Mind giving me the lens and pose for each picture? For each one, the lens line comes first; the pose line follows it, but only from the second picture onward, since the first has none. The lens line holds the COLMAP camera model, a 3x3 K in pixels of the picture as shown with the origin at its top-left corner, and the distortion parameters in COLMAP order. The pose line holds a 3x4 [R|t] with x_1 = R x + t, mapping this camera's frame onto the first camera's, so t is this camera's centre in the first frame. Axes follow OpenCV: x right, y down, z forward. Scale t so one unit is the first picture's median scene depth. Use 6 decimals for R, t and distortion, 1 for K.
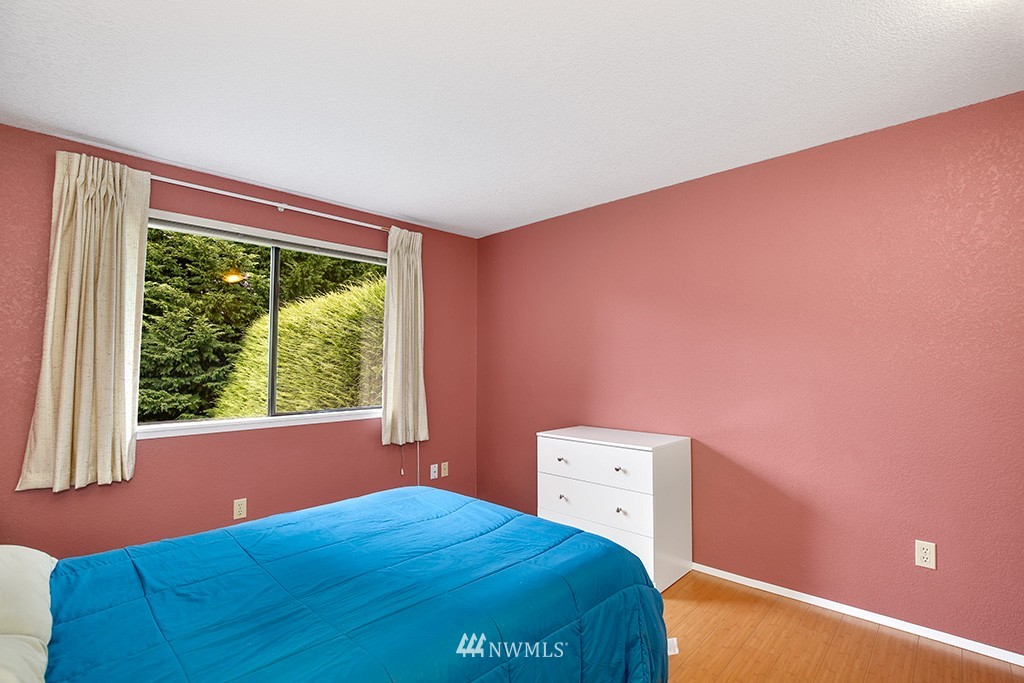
lens RADIAL K [[473.5, 0, 513.4], [0, 473.5, 341.5], [0, 0, 1]] dist [-0.017121, 0.000299]
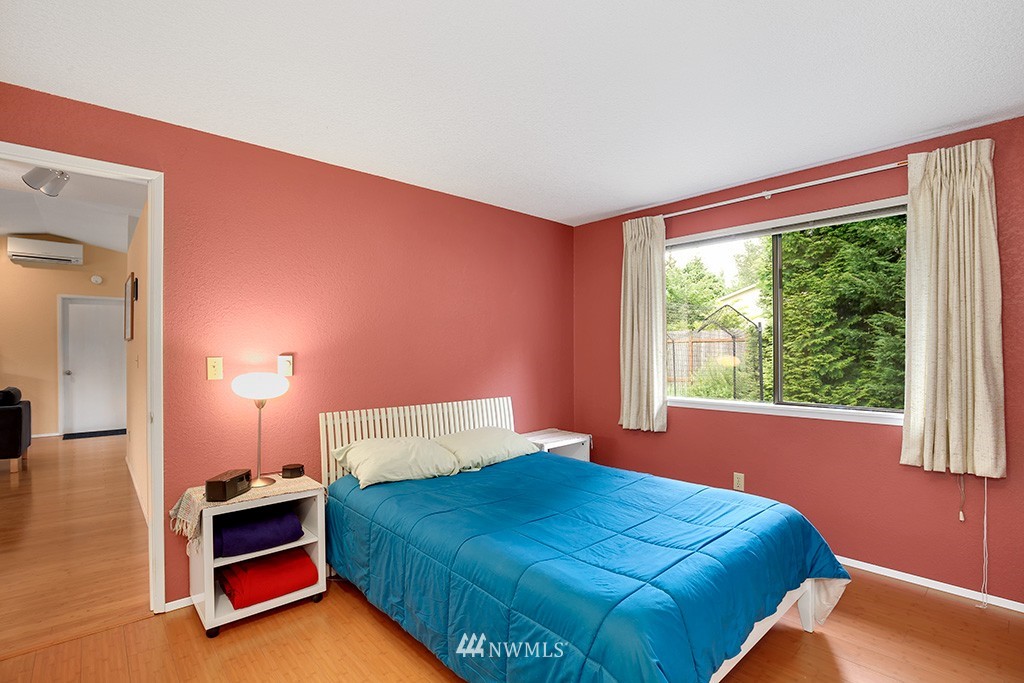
lens RADIAL K [[473.5, 0, 514.5], [0, 473.5, 348.3], [0, 0, 1]] dist [-0.017121, 0.000299]
pose [[-0.046142, -0.007695, -0.998905, 0.664146], [0.046377, 0.998876, -0.009838, 0.030090], [0.997858, -0.046781, -0.045733, 0.634279]]
